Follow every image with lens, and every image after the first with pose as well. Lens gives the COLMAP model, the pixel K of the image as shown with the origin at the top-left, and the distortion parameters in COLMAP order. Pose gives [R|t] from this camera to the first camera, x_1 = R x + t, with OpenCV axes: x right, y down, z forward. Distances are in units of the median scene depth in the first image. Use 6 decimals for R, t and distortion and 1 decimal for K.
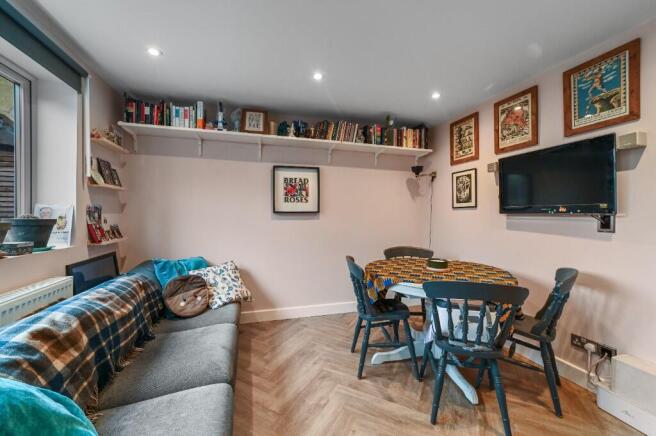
lens RADIAL K [[256.1, 0, 326.0], [0, 256.1, 216.5], [0, 0, 1]] dist [-0.027499, 0.010554]
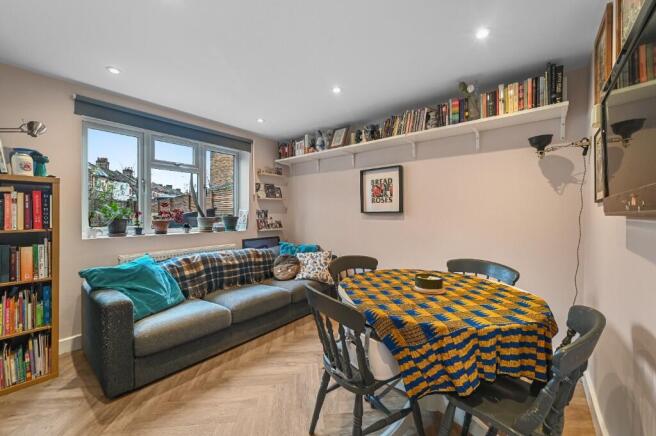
lens RADIAL K [[256.1, 0, 326.0], [0, 256.1, 216.5], [0, 0, 1]] dist [-0.027499, 0.010554]
pose [[0.552239, 0.007987, -0.833647, 0.703375], [-0.006709, 0.999964, 0.005135, -0.003436], [0.833659, 0.002757, 0.552273, 0.278790]]
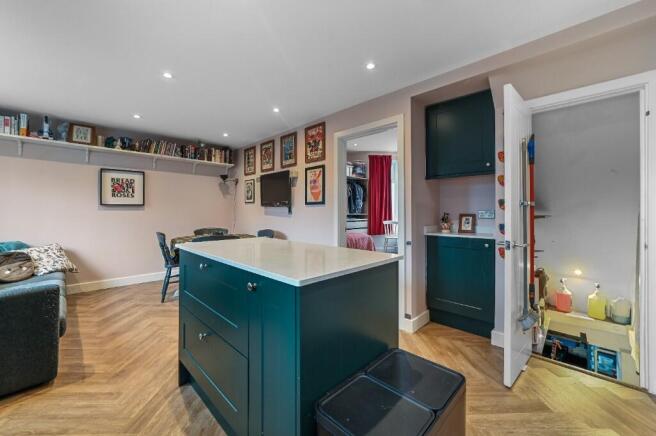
lens RADIAL K [[260.8, 0, 327.5], [0, 260.8, 206.8], [0, 0, 1]] dist [-0.027389, 0.010765]
pose [[0.876666, 0.005373, 0.481070, 0.190156], [0.005328, 0.999768, -0.020875, 0.031348], [-0.481070, 0.020864, 0.876434, -0.744647]]
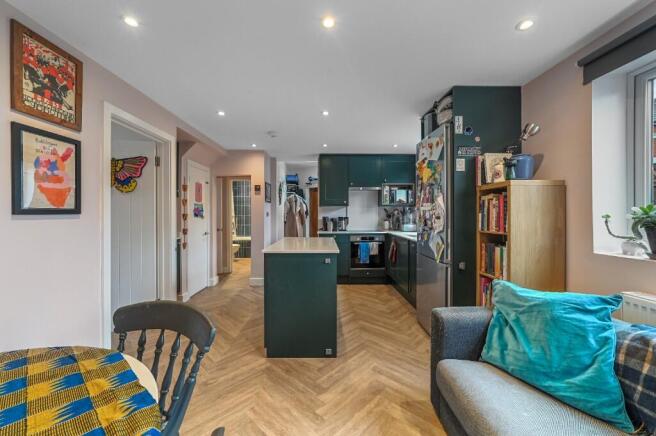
lens RADIAL K [[256.1, 0, 326.0], [0, 256.1, 216.5], [0, 0, 1]] dist [-0.027499, 0.010554]
pose [[-0.961404, -0.004769, 0.275100, -0.022236], [-0.002094, 0.999948, 0.010018, -0.010696], [-0.275134, 0.009056, -0.961363, 0.839213]]
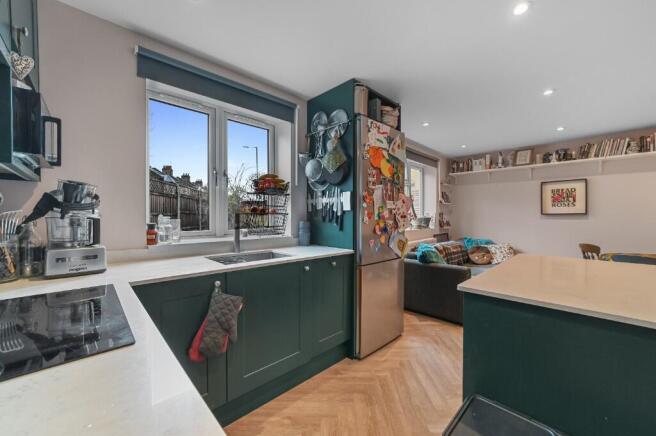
lens RADIAL K [[256.1, 0, 326.0], [0, 256.1, 216.5], [0, 0, 1]] dist [-0.027499, 0.010554]
pose [[0.452323, 0.001727, -0.891852, 0.575188], [-0.003522, 0.999994, 0.000150, 0.002343], [0.891847, 0.003074, 0.452326, -0.825063]]
